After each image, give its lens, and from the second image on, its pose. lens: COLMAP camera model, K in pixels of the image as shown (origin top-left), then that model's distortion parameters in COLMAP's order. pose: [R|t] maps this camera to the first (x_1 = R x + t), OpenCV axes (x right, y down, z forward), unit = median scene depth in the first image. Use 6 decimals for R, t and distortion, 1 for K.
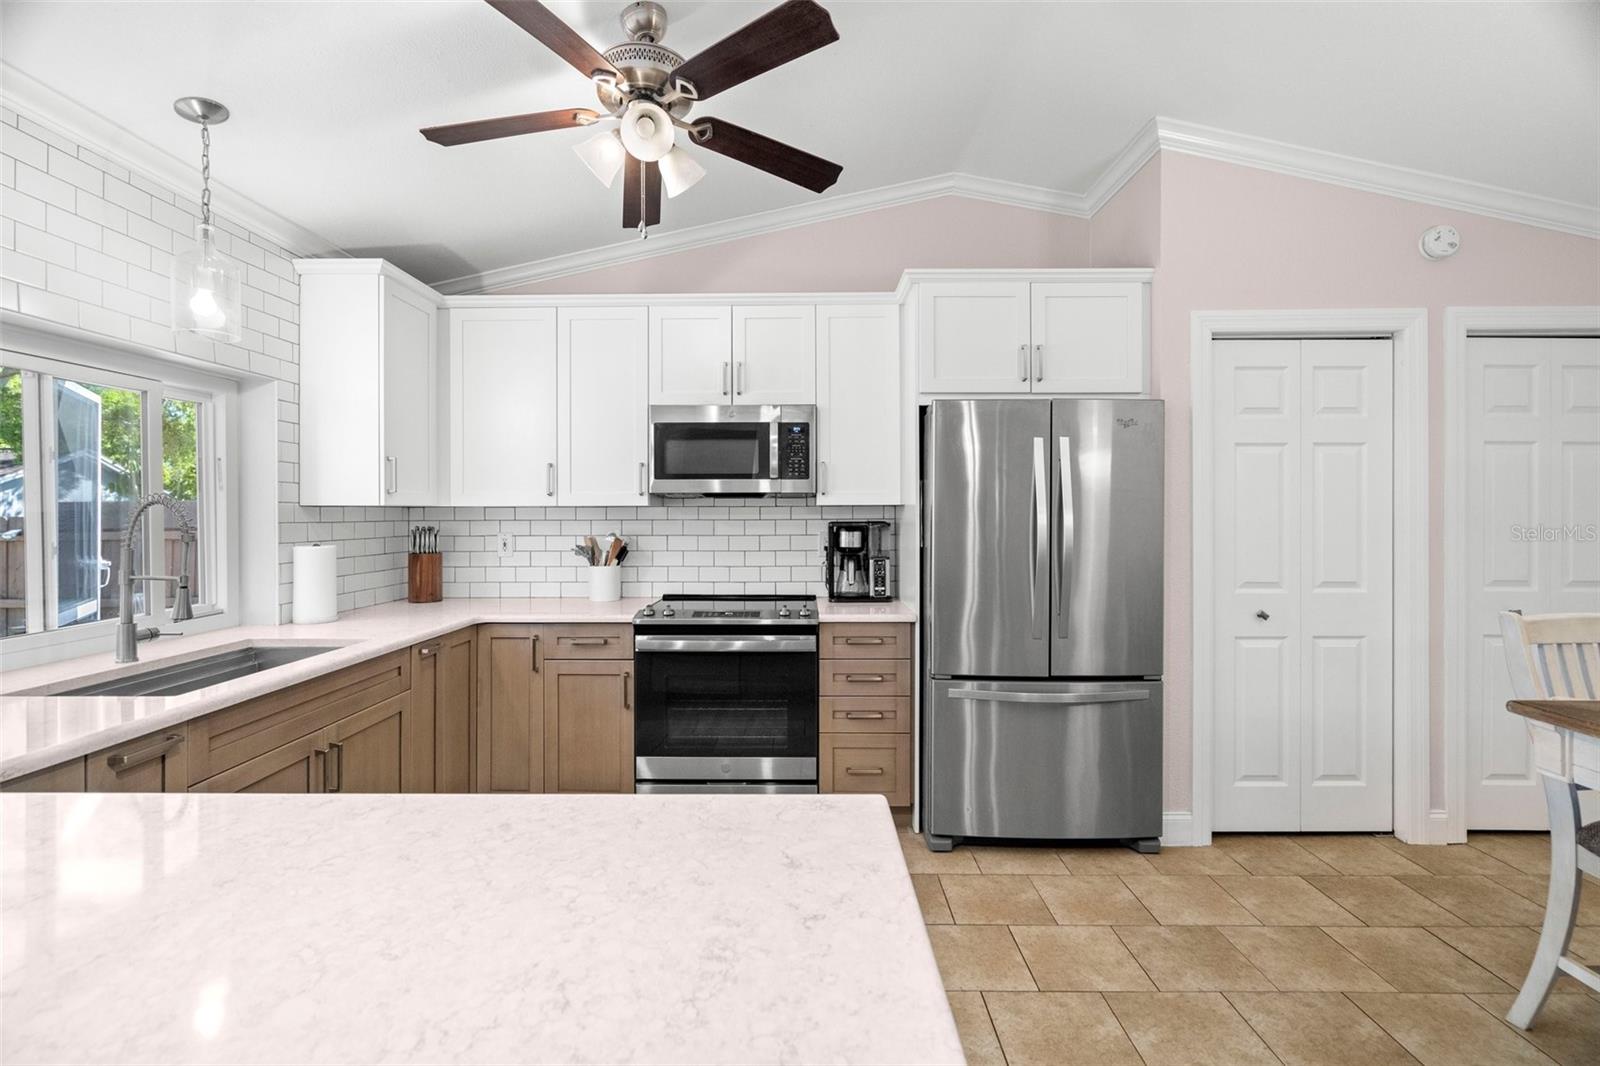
lens RADIAL K [[725.4, 0, 793.3], [0, 725.4, 514.1], [0, 0, 1]] dist [-0.007289, 0.003456]
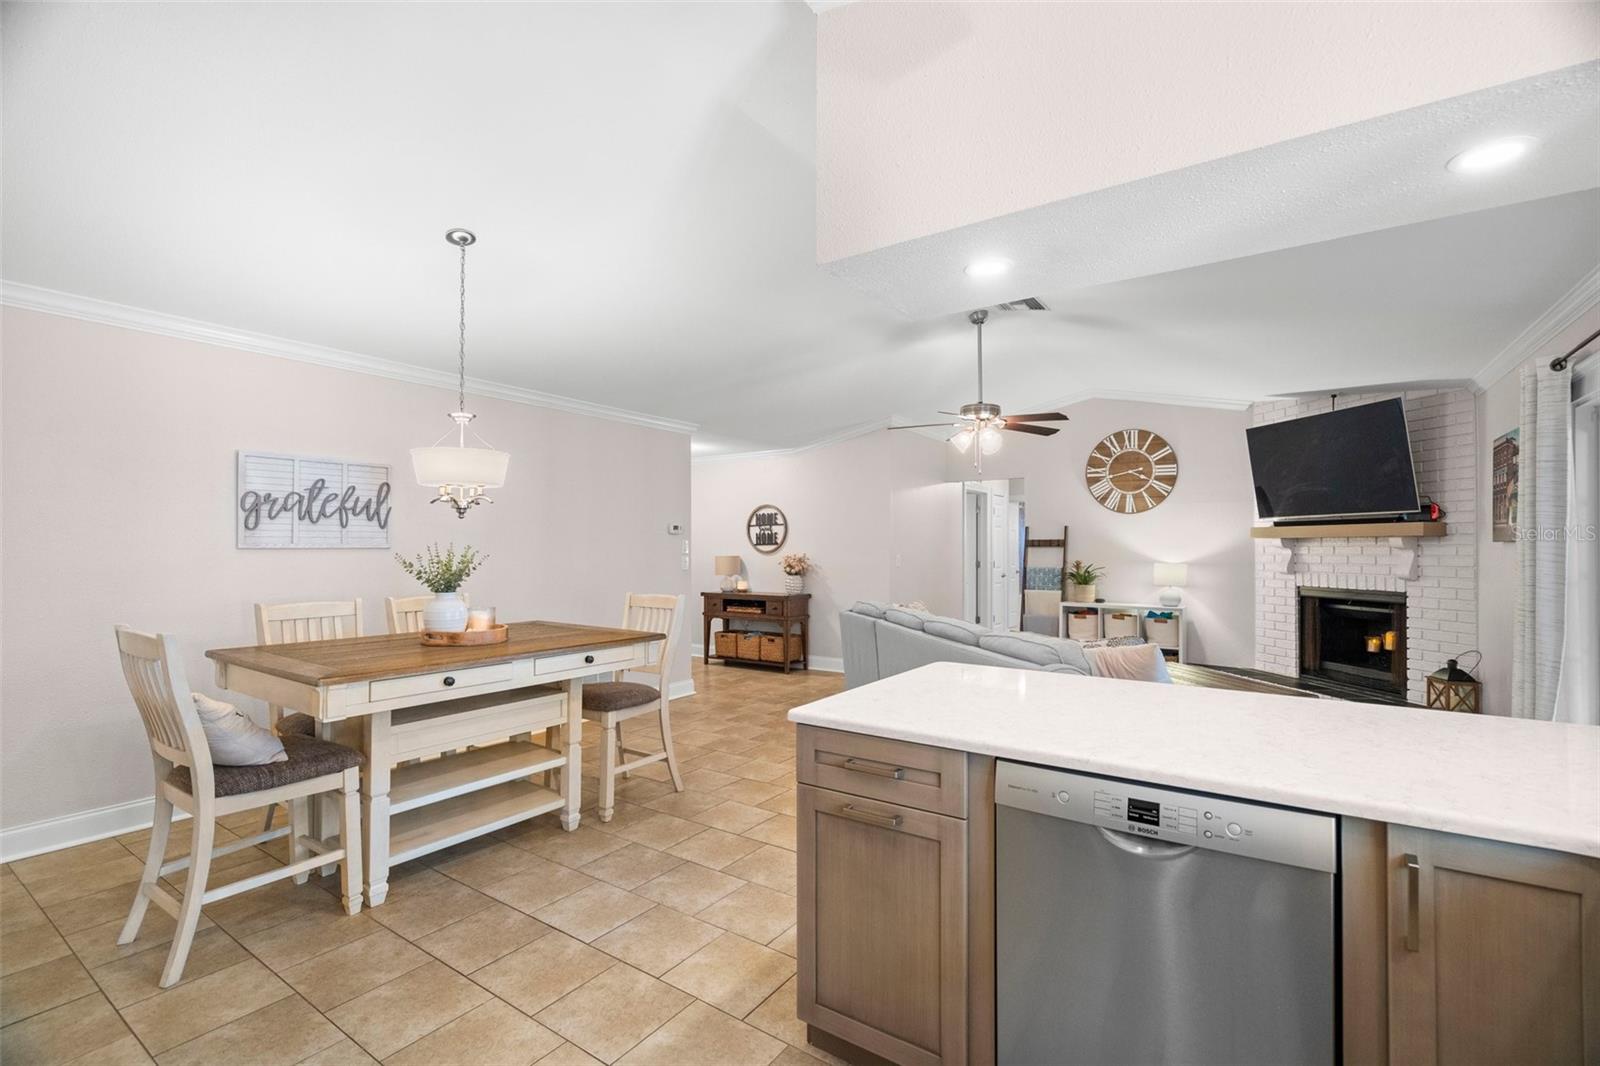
lens RADIAL K [[725.4, 0, 796.1], [0, 725.4, 536.5], [0, 0, 1]] dist [-0.007289, 0.003456]
pose [[-0.830403, 0.008053, 0.557105, -0.315519], [-0.000333, 0.999888, -0.014950, 0.000721], [-0.557163, -0.012600, -0.830308, 0.902824]]
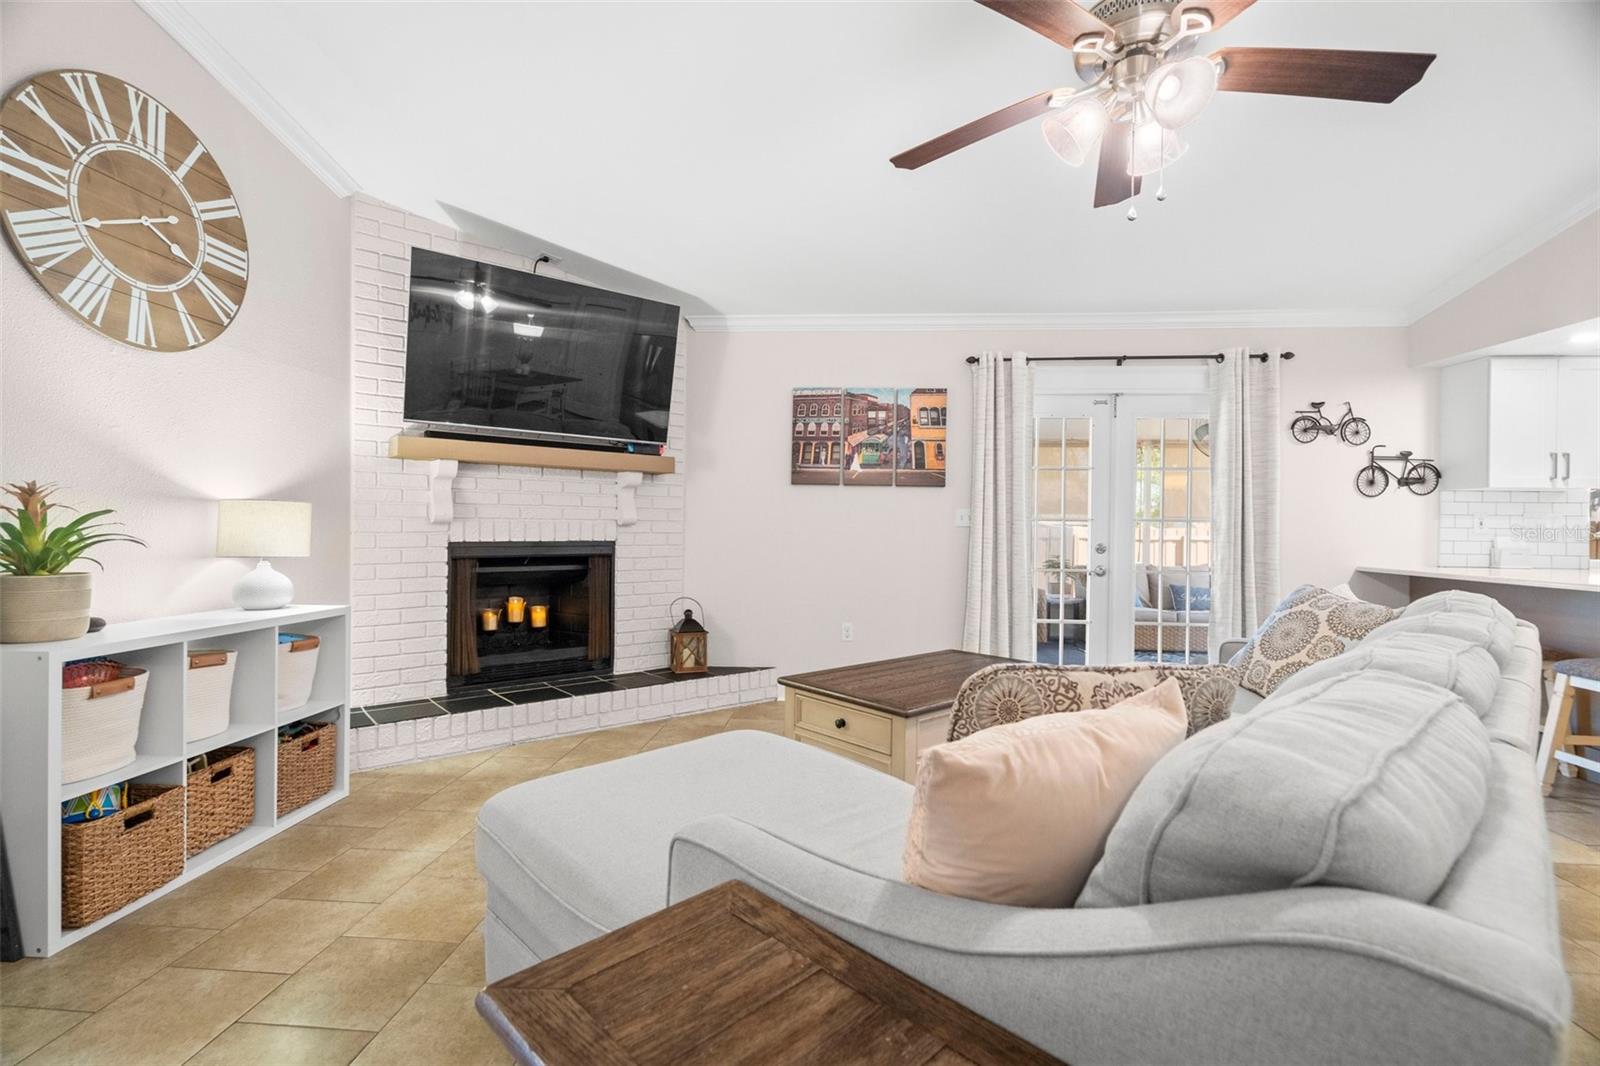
lens RADIAL K [[725.4, 0, 796.0], [0, 725.4, 527.1], [0, 0, 1]] dist [-0.007289, 0.003456]
pose [[-0.069103, 0.005186, -0.997596, 0.891151], [-0.014168, 0.999881, 0.006179, 0.072270], [0.997509, 0.014561, -0.069021, -1.010931]]
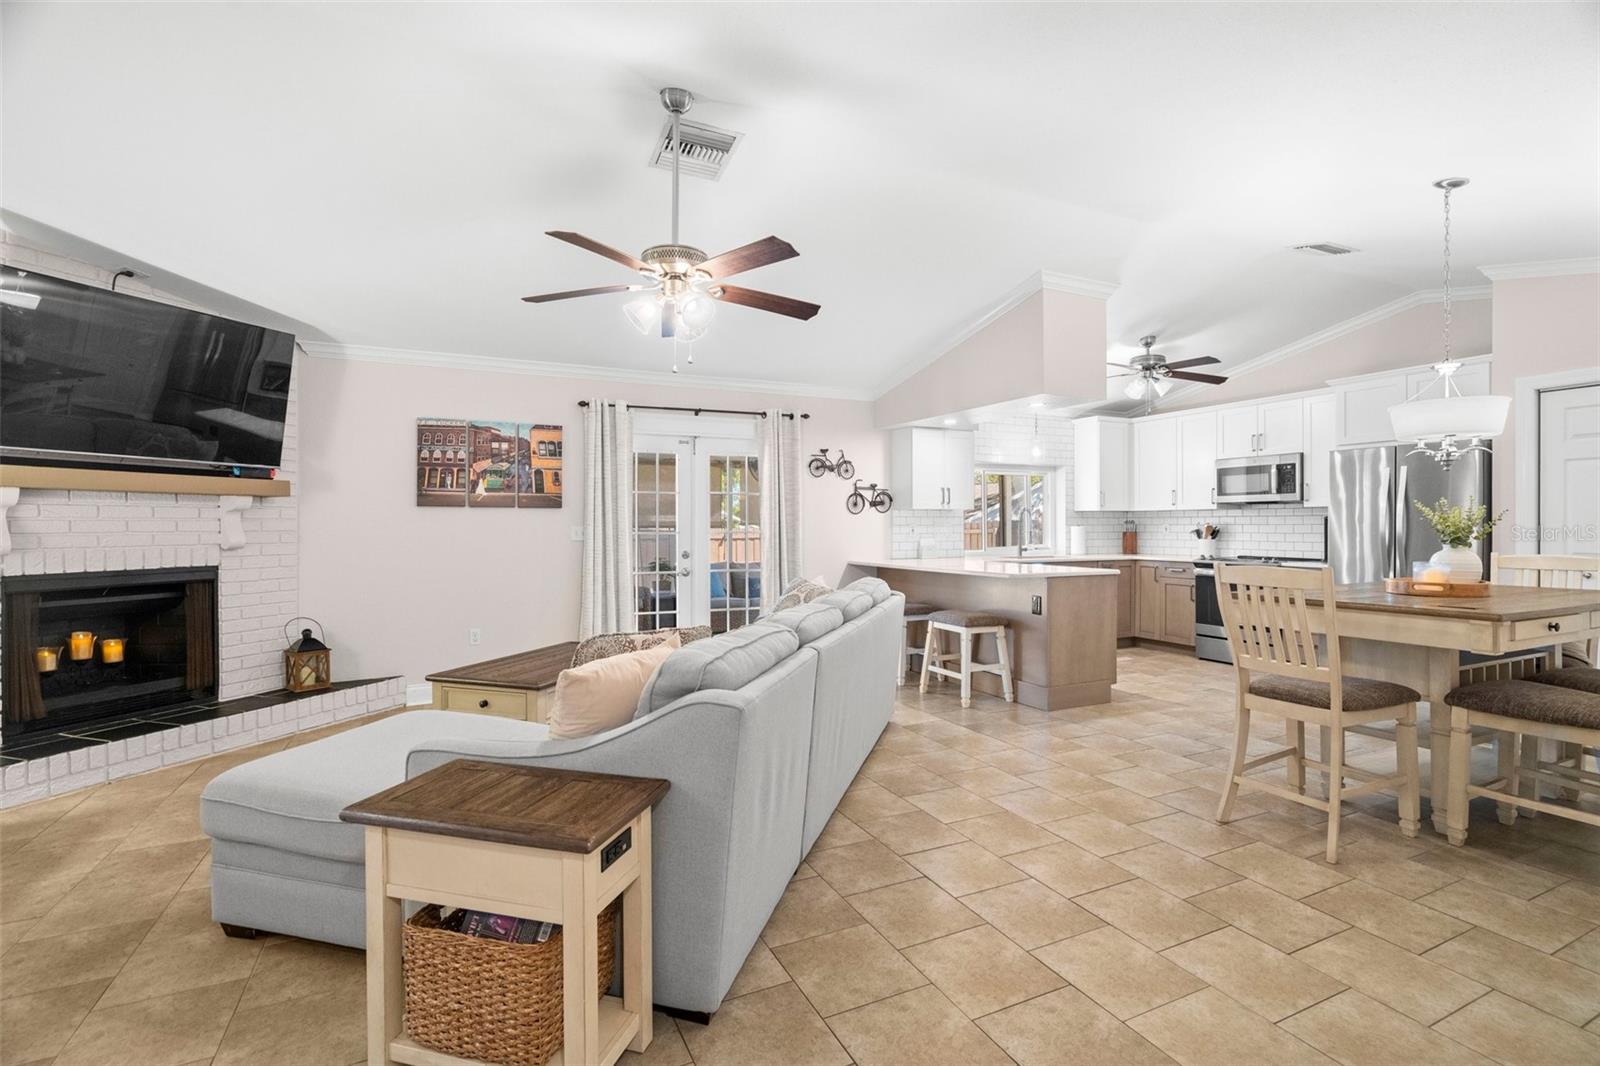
lens RADIAL K [[725.4, 0, 800.7], [0, 725.4, 526.0], [0, 0, 1]] dist [-0.007289, 0.003456]
pose [[0.438716, 0.002746, -0.898622, 1.262051], [0.001332, 0.999992, 0.003707, 0.031109], [0.898625, -0.002823, 0.438708, -1.067156]]
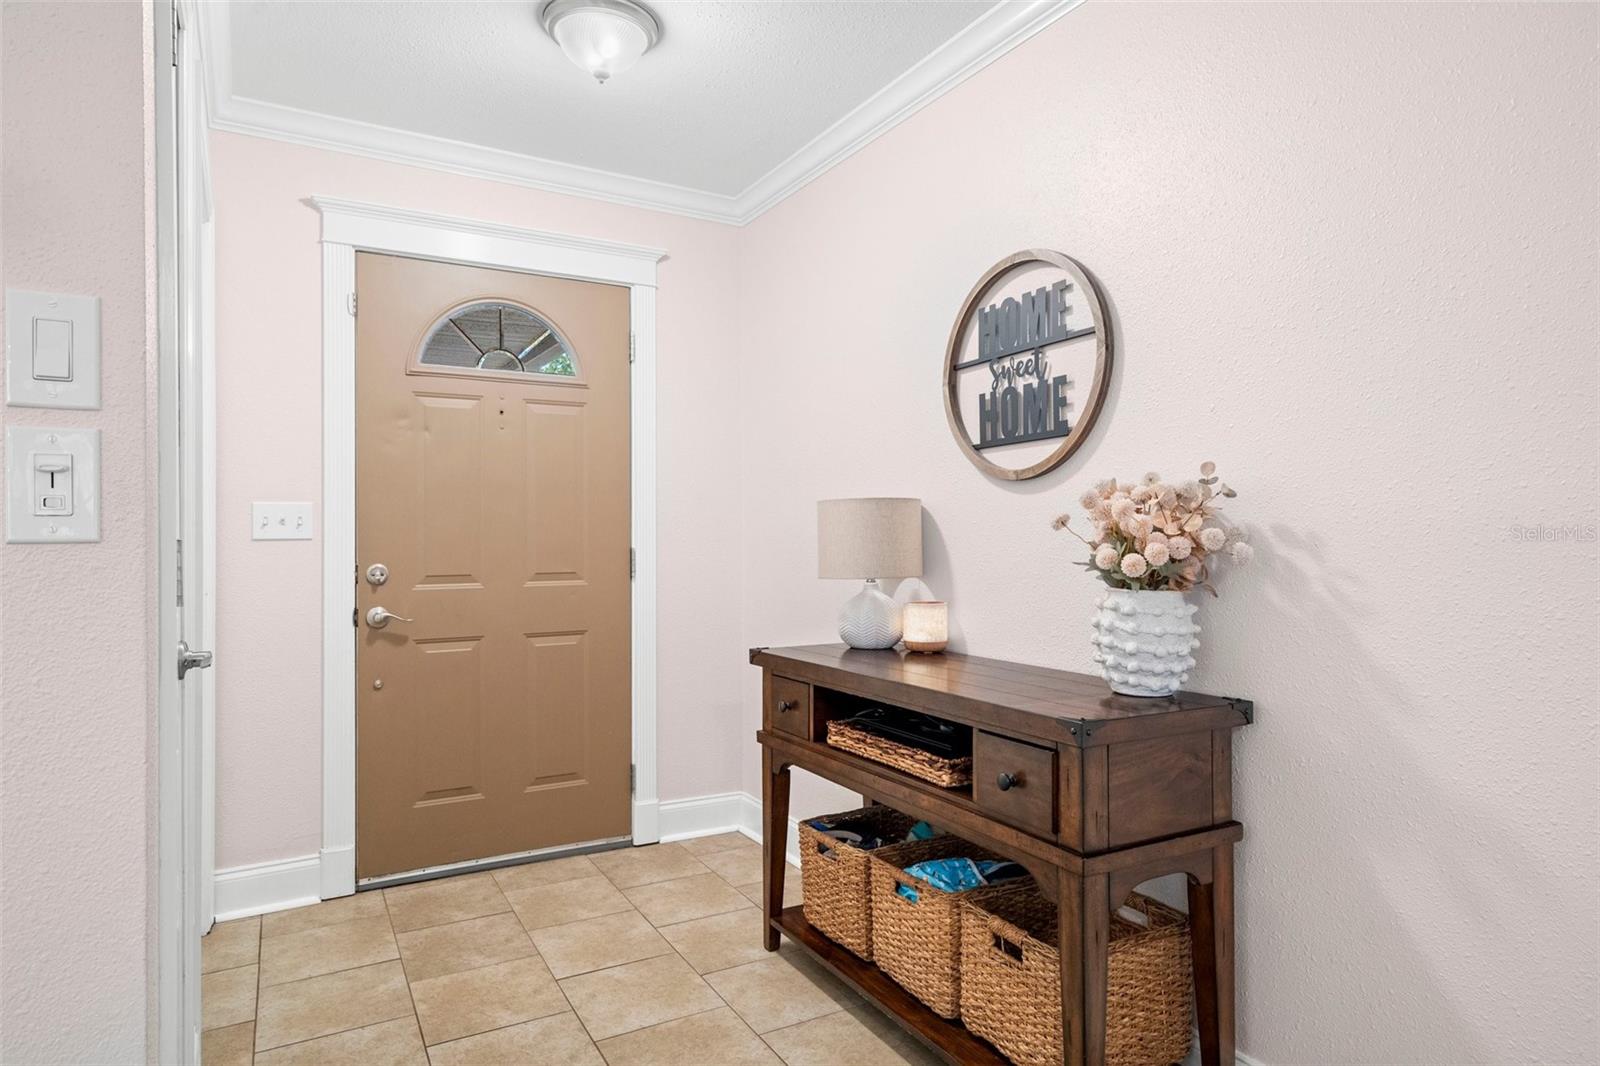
lens RADIAL K [[932.6, 0, 802.1], [0, 932.6, 533.3], [0, 0, 1]] dist [0.007234, 0.000429]
pose [[-0.514781, 0.005157, 0.857306, 0.773999], [-0.000865, 0.999978, -0.006534, 0.071426], [-0.857322, -0.004105, -0.514765, -0.809805]]
